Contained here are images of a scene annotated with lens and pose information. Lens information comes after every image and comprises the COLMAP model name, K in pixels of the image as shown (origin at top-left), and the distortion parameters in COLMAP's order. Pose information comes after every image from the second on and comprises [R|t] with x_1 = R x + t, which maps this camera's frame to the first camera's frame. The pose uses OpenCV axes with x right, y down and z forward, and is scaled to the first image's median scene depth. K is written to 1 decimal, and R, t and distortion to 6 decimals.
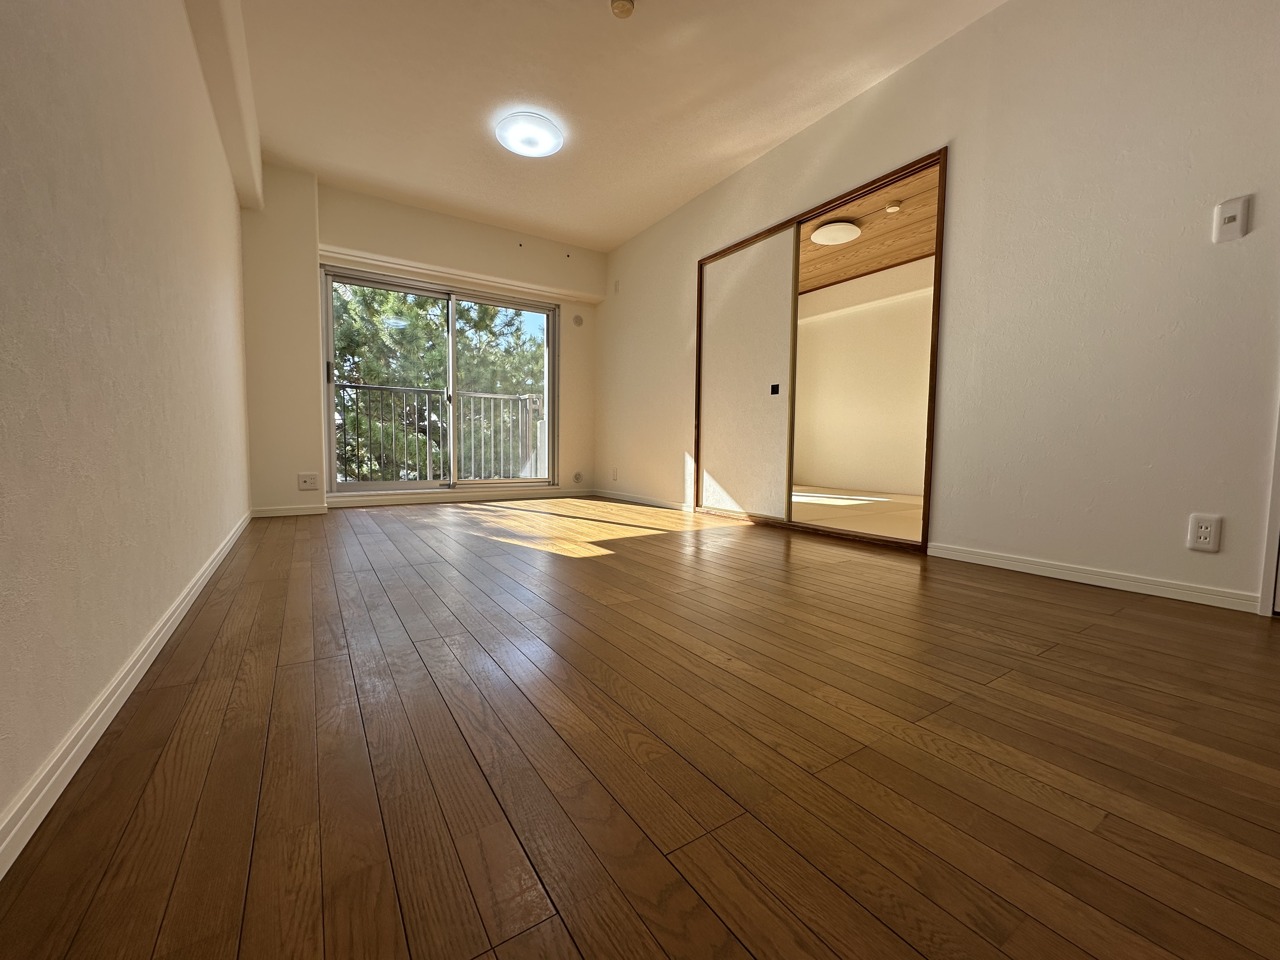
lens RADIAL K [[507.9, 0, 641.4], [0, 507.9, 478.4], [0, 0, 1]] dist [-0.000674, -0.000231]
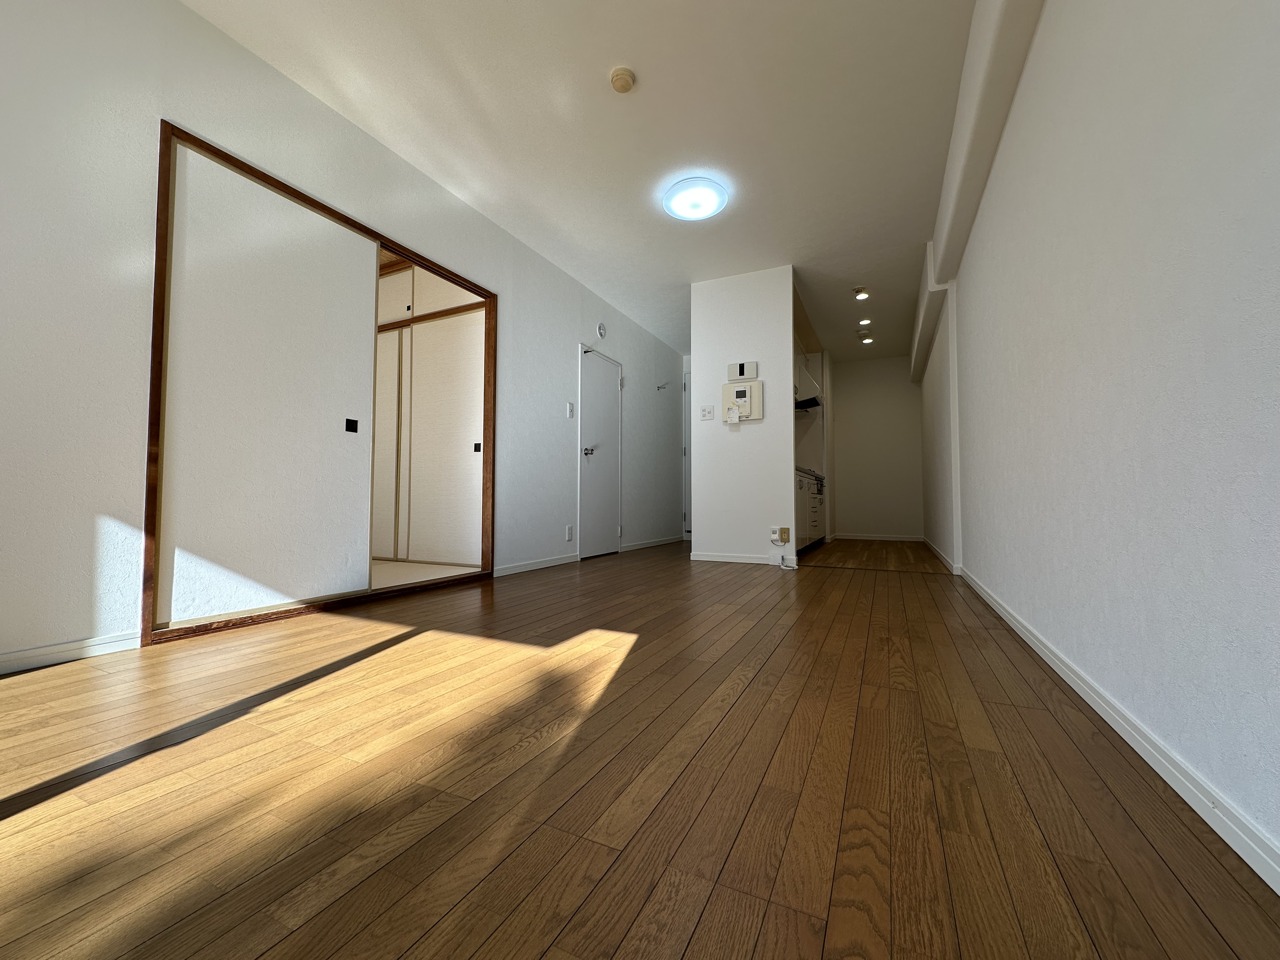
lens RADIAL K [[507.9, 0, 638.4], [0, 507.9, 483.3], [0, 0, 1]] dist [-0.000674, -0.000231]
pose [[-0.506520, 0.012679, 0.862135, -0.613739], [0.046035, 0.998863, 0.012357, -0.076911], [-0.860999, 0.045948, -0.506528, 1.004708]]
